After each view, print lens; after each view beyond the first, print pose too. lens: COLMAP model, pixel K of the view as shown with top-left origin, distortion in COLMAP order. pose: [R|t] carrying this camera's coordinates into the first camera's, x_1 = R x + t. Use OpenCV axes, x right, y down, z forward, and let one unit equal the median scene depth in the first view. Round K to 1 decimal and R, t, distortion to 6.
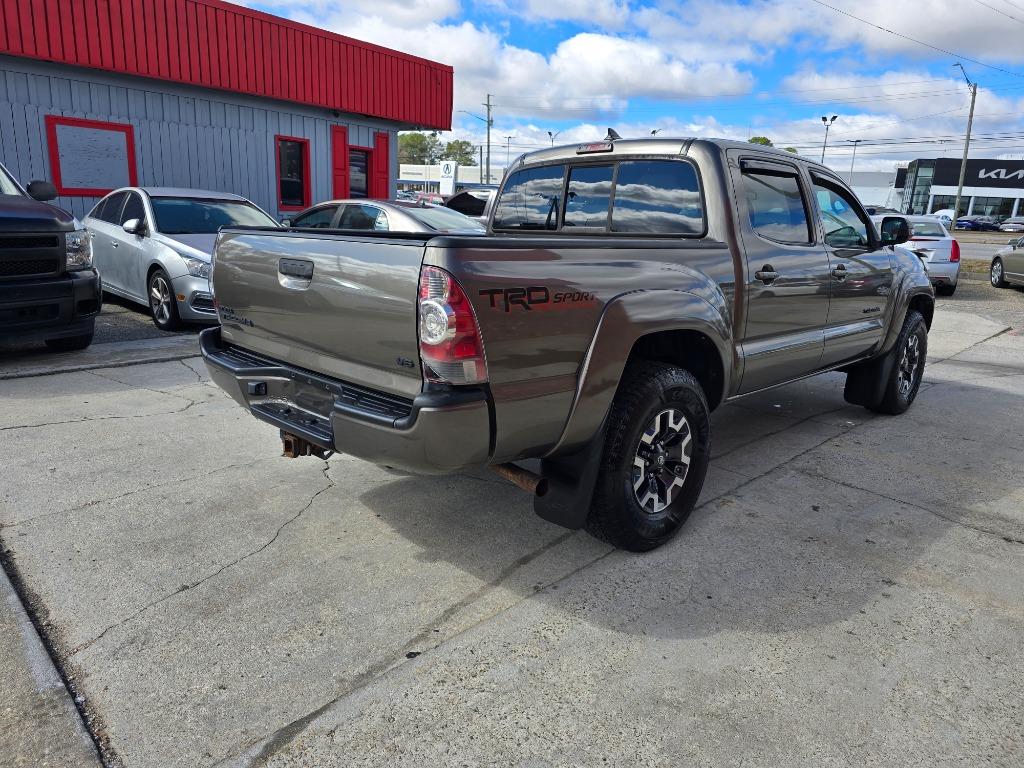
lens RADIAL K [[696.1, 0, 512.0], [0, 696.1, 384.0], [0, 0, 1]] dist [0.003223, -0.005652]
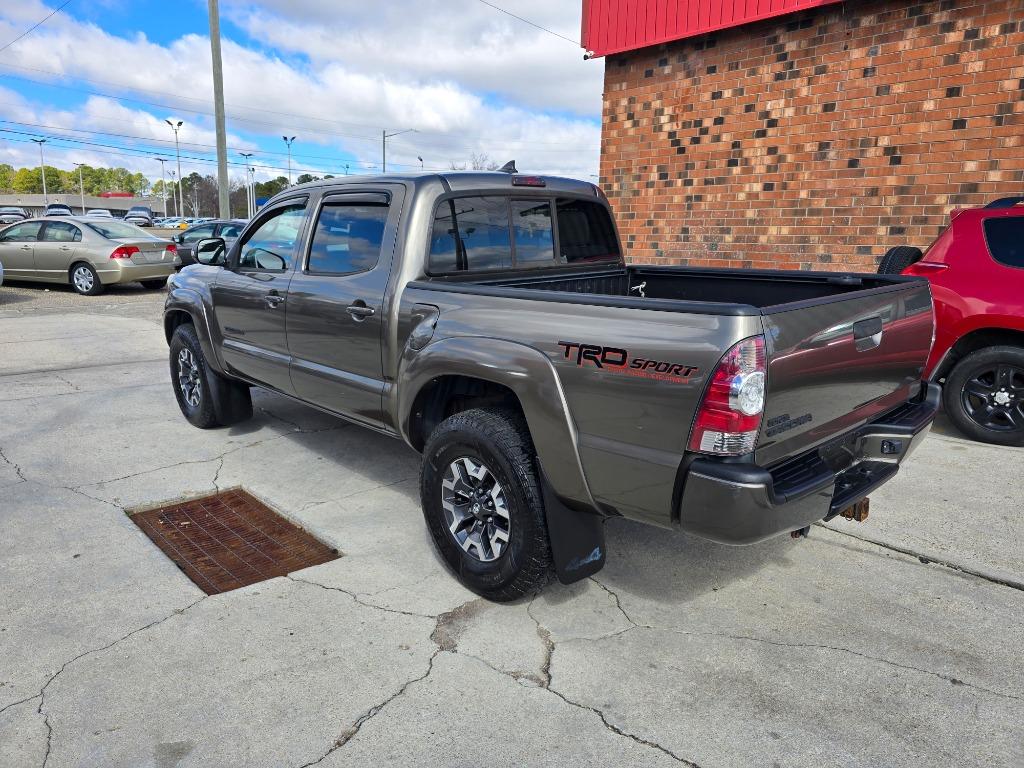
lens RADIAL K [[696.1, 0, 512.0], [0, 696.1, 384.0], [0, 0, 1]] dist [0.003223, -0.005652]
pose [[0.041644, -0.252910, 0.966593, -1.056562], [0.235980, 0.942552, 0.236452, -0.354165], [-0.970865, 0.218250, 0.098933, 1.154797]]
